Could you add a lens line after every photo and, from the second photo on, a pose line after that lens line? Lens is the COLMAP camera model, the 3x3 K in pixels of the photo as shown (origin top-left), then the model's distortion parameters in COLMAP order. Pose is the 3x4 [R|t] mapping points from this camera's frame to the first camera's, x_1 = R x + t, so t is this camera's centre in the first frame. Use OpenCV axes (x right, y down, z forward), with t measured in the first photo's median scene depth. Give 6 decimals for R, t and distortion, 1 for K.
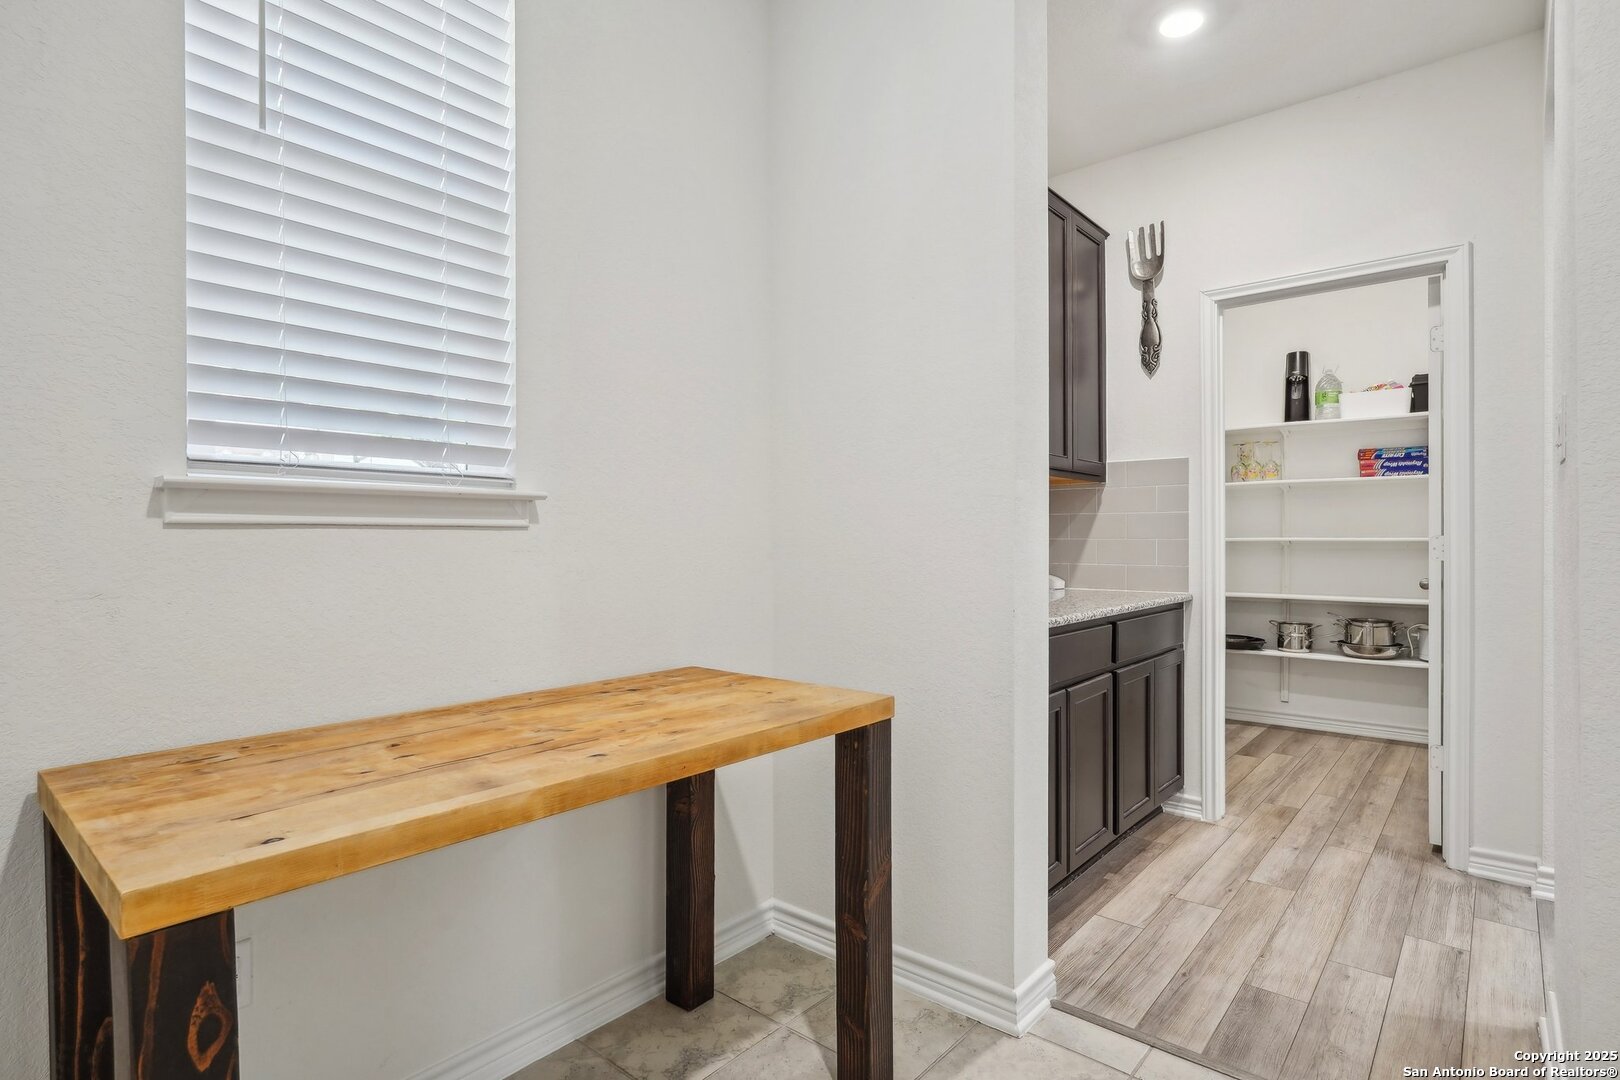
lens RADIAL K [[809.9, 0, 797.5], [0, 809.9, 549.7], [0, 0, 1]] dist [0.007523, -0.001072]
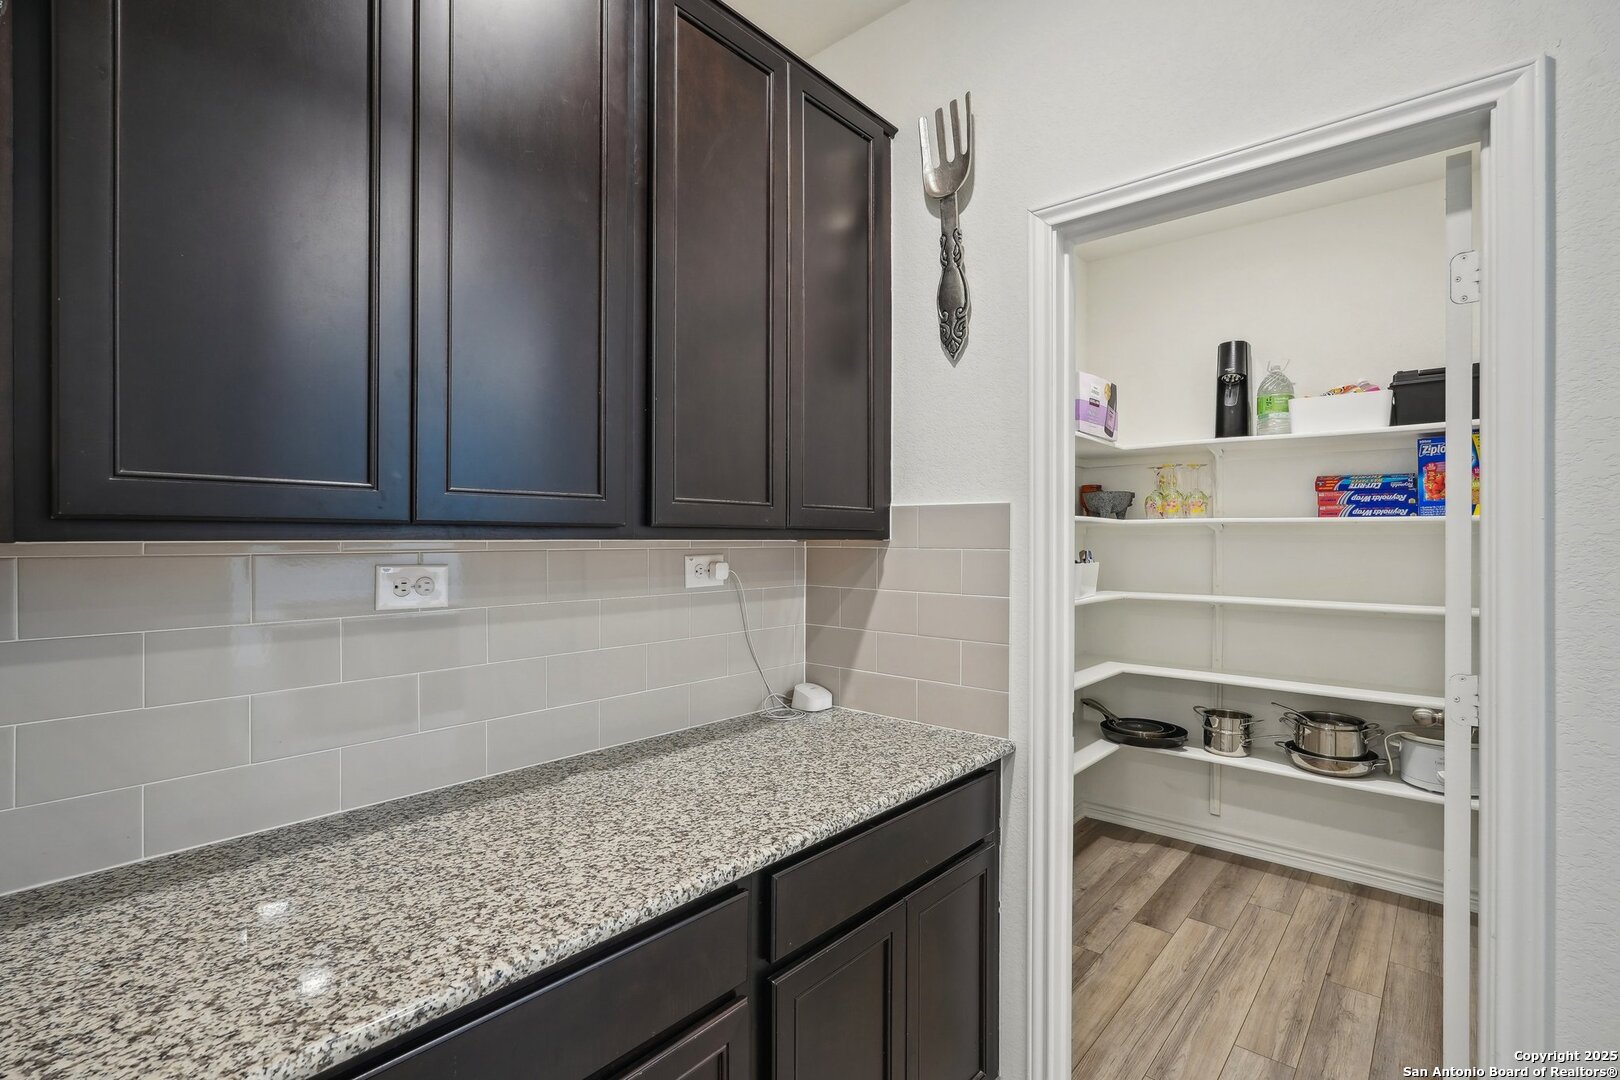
lens RADIAL K [[725.7, 0, 805.3], [0, 725.7, 544.9], [0, 0, 1]] dist [-0.003268, 0.002216]
pose [[0.999824, 0.005970, -0.017777, 0.258616], [-0.005988, 0.999982, -0.000978, -0.061635], [0.017771, 0.001084, 0.999842, 0.362761]]
